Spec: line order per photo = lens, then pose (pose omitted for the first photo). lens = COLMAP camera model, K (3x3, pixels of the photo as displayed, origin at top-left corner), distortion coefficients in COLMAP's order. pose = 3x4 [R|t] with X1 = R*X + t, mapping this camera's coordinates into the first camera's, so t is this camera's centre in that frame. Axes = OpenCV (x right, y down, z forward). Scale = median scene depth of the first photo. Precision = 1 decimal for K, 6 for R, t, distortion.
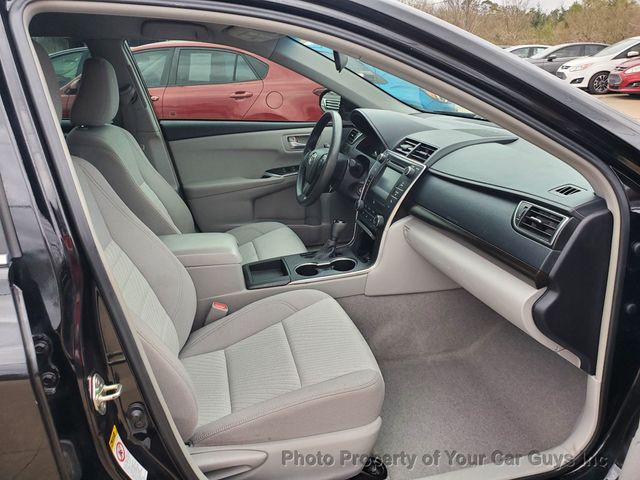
lens RADIAL K [[492.5, 0, 320.0], [0, 492.5, 240.0], [0, 0, 1]] dist [-0.001330, 0.027492]
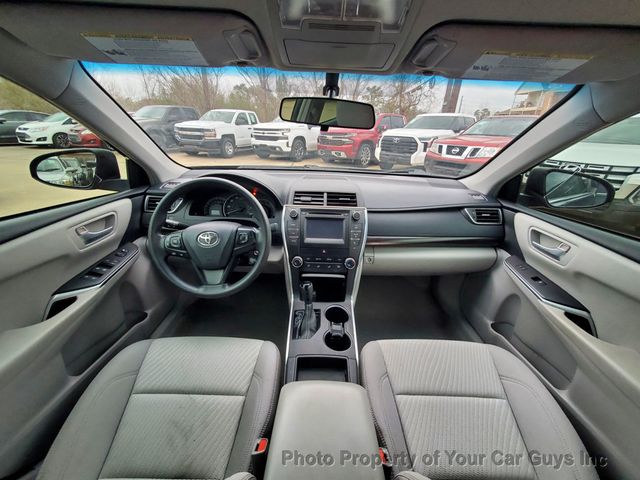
lens RADIAL K [[255.0, 0, 320.0], [0, 255.0, 240.0], [0, 0, 1]] dist [-0.002017, -0.000253]
pose [[0.223261, -0.355686, 0.907547, -0.301776], [0.294426, 0.912168, 0.285067, -0.196637], [-0.929230, 0.203561, 0.308374, 0.596174]]
